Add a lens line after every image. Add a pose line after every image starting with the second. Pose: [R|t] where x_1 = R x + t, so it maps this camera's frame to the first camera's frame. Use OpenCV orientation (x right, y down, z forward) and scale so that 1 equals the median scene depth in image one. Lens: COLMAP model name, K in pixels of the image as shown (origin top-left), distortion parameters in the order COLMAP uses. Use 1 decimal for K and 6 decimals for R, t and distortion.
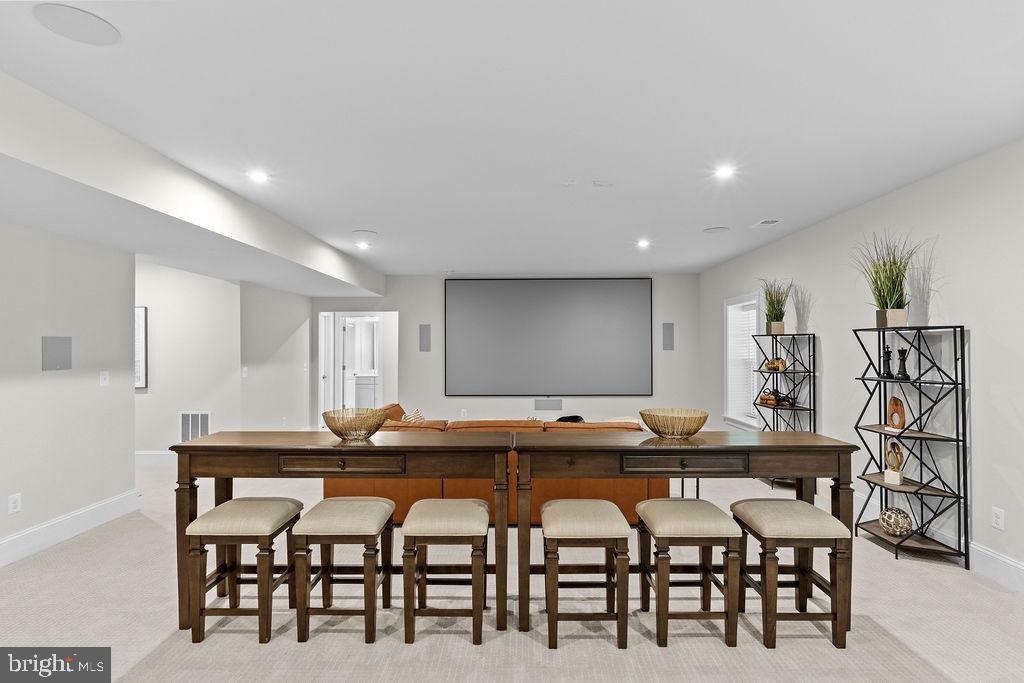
lens RADIAL K [[529.9, 0, 514.5], [0, 529.9, 342.8], [0, 0, 1]] dist [0.005780, 0.000461]
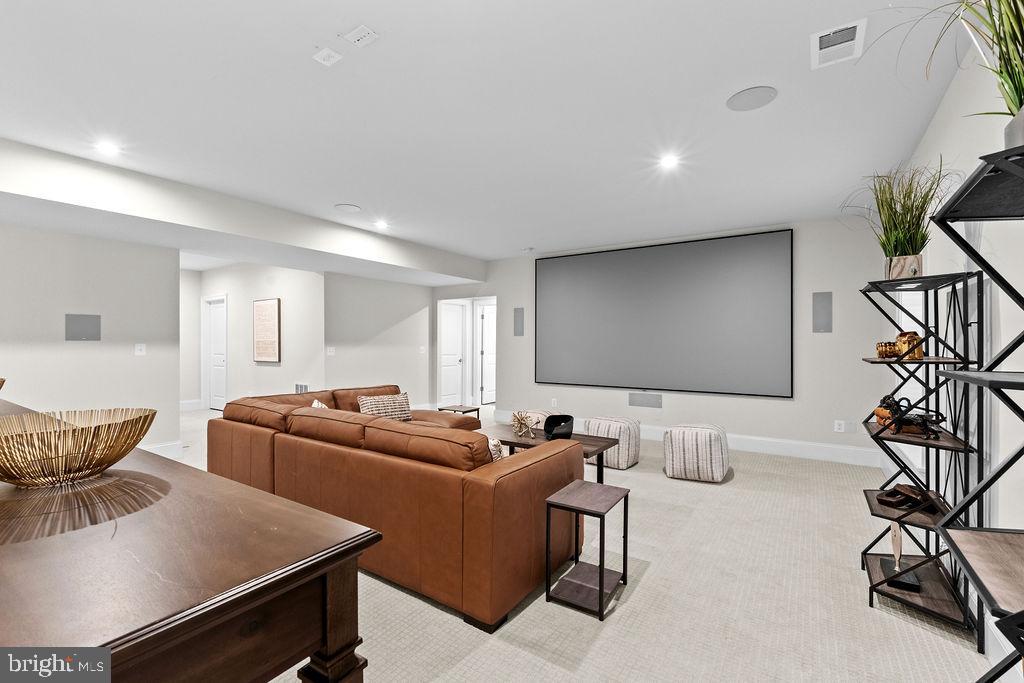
lens RADIAL K [[452.8, 0, 512.3], [0, 452.8, 342.3], [0, 0, 1]] dist [0.000339, -0.000981]
pose [[0.840929, 0.003338, -0.541135, 0.272240], [0.000255, 0.999978, 0.006565, 0.022692], [0.541145, -0.005659, 0.840910, 0.301104]]
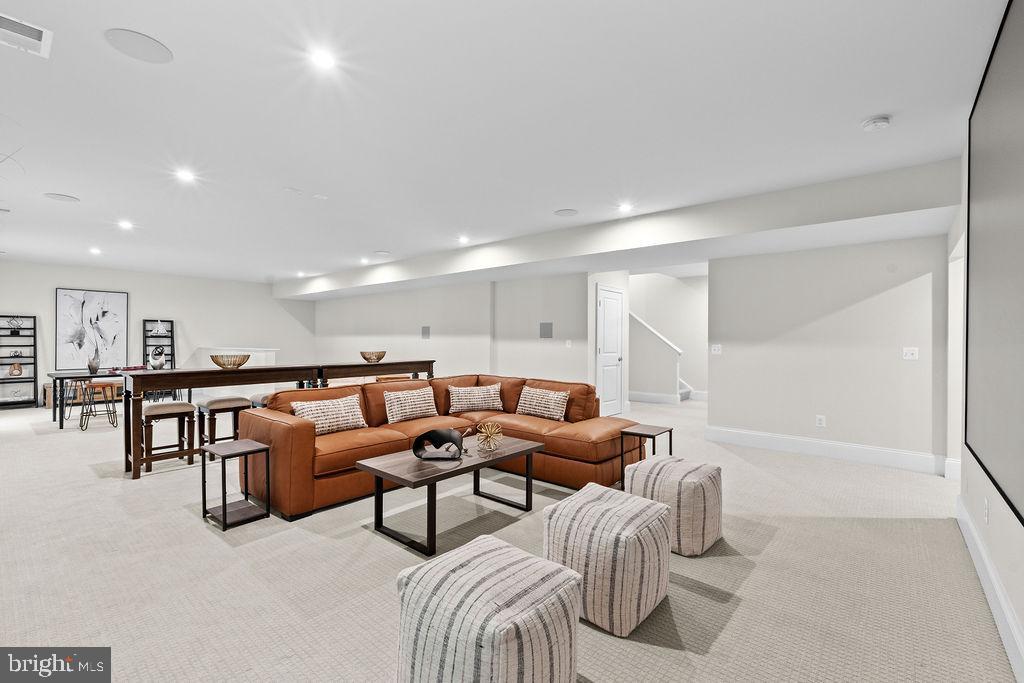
lens RADIAL K [[452.8, 0, 513.0], [0, 452.8, 342.2], [0, 0, 1]] dist [0.000339, -0.000981]
pose [[-0.630908, 0.000833, -0.775857, 0.308946], [0.003287, 0.999993, -0.001599, 0.032819], [0.775851, -0.003559, -0.630907, 0.961279]]
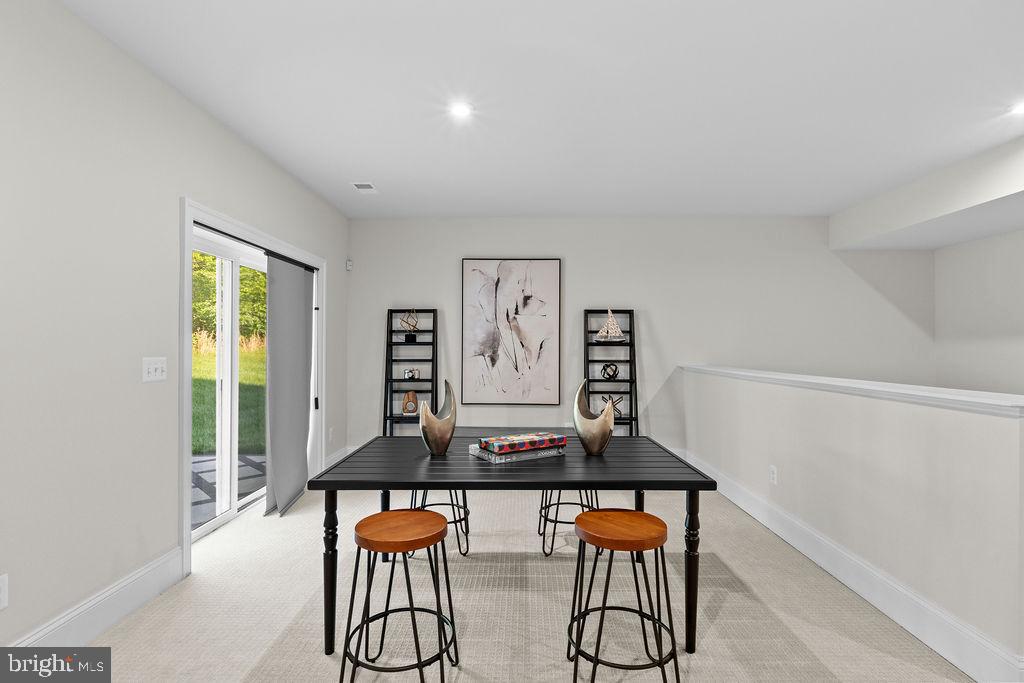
lens RADIAL K [[529.9, 0, 507.8], [0, 529.9, 343.9], [0, 0, 1]] dist [0.005780, 0.000461]
pose [[-0.999974, -0.001034, -0.007078, 0.240415], [-0.000932, 0.999896, -0.014387, 0.029767], [0.007092, -0.014380, -0.999871, 0.690690]]
